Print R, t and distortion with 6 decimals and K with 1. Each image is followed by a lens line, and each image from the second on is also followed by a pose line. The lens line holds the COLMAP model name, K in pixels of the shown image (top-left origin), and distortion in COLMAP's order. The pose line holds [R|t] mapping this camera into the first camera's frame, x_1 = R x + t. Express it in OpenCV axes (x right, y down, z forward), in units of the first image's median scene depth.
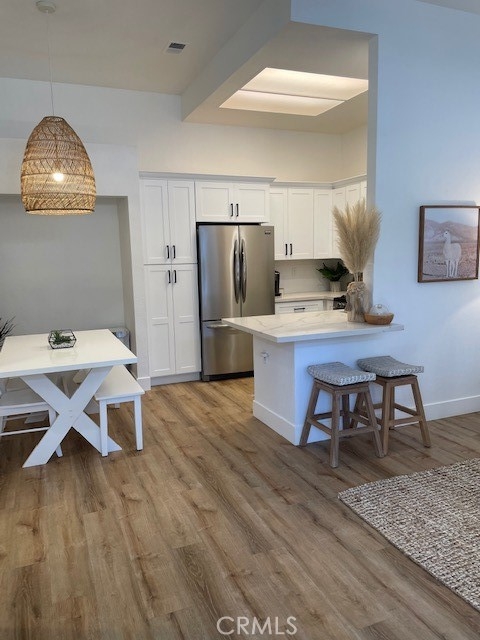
lens RADIAL K [[486.3, 0, 238.9], [0, 486.3, 315.4], [0, 0, 1]] dist [0.072428, -0.088381]
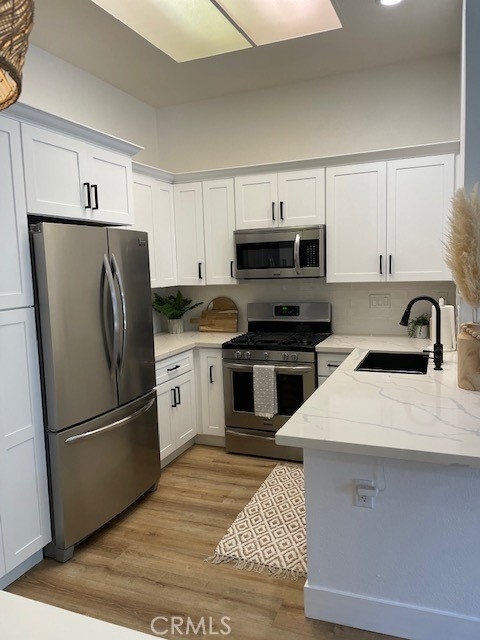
lens RADIAL K [[486.3, 0, 241.4], [0, 486.3, 315.8], [0, 0, 1]] dist [0.072428, -0.088381]
pose [[0.702509, -0.077616, 0.707429, -0.413949], [0.113148, 0.993573, -0.003350, -0.114929], [-0.702622, 0.082398, 0.706776, 0.840181]]
